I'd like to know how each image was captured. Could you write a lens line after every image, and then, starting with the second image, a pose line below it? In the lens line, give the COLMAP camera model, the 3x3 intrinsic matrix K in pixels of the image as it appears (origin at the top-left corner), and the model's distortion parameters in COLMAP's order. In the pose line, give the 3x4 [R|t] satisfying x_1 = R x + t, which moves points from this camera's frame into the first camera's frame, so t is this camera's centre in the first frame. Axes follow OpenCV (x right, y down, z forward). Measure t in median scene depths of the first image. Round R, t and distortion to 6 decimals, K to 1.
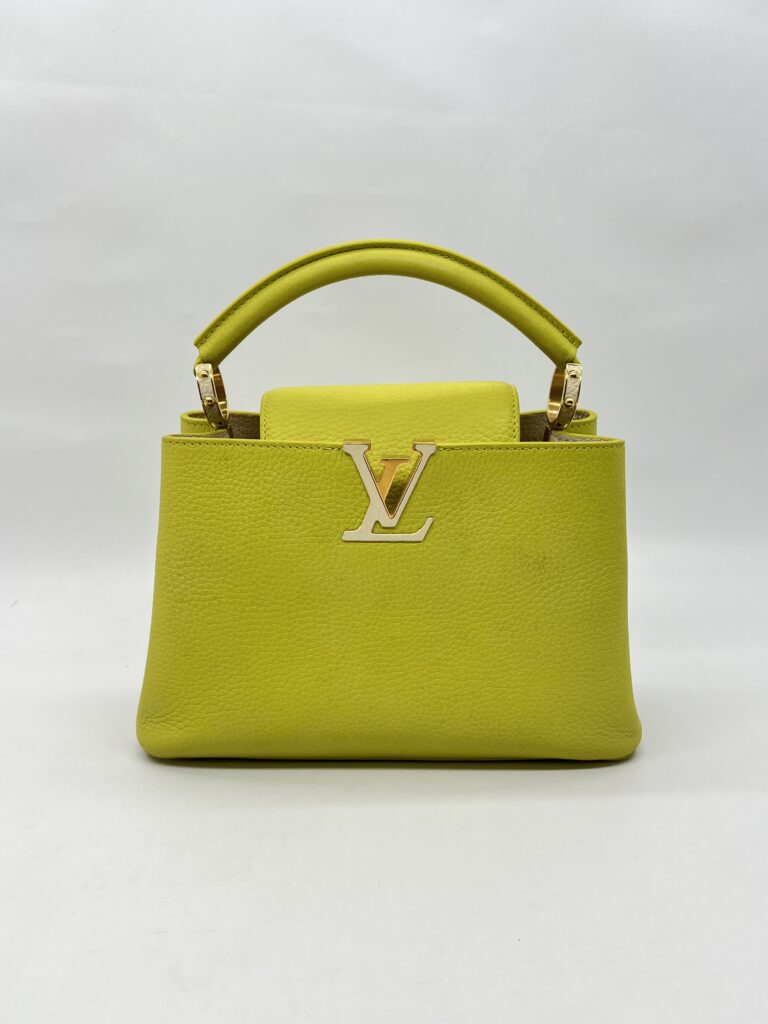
lens RADIAL K [[912.7, 0, 383.3], [0, 912.7, 512.7], [0, 0, 1]] dist [0.023296, 0.000186]
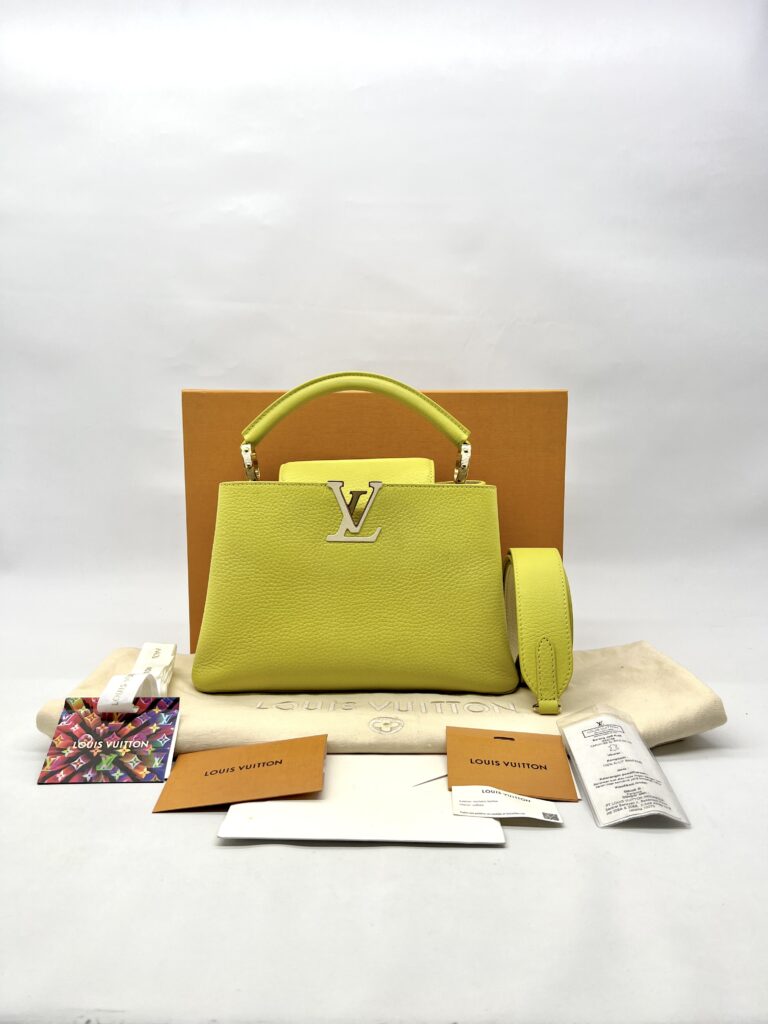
lens RADIAL K [[784.0, 0, 387.2], [0, 784.0, 513.0], [0, 0, 1]] dist [0.035403, 0.001478]
pose [[0.999949, 0.004624, 0.008948, 0.052809], [-0.002371, 0.971496, -0.237042, 0.318584], [-0.009789, 0.237009, 0.971458, -0.395737]]
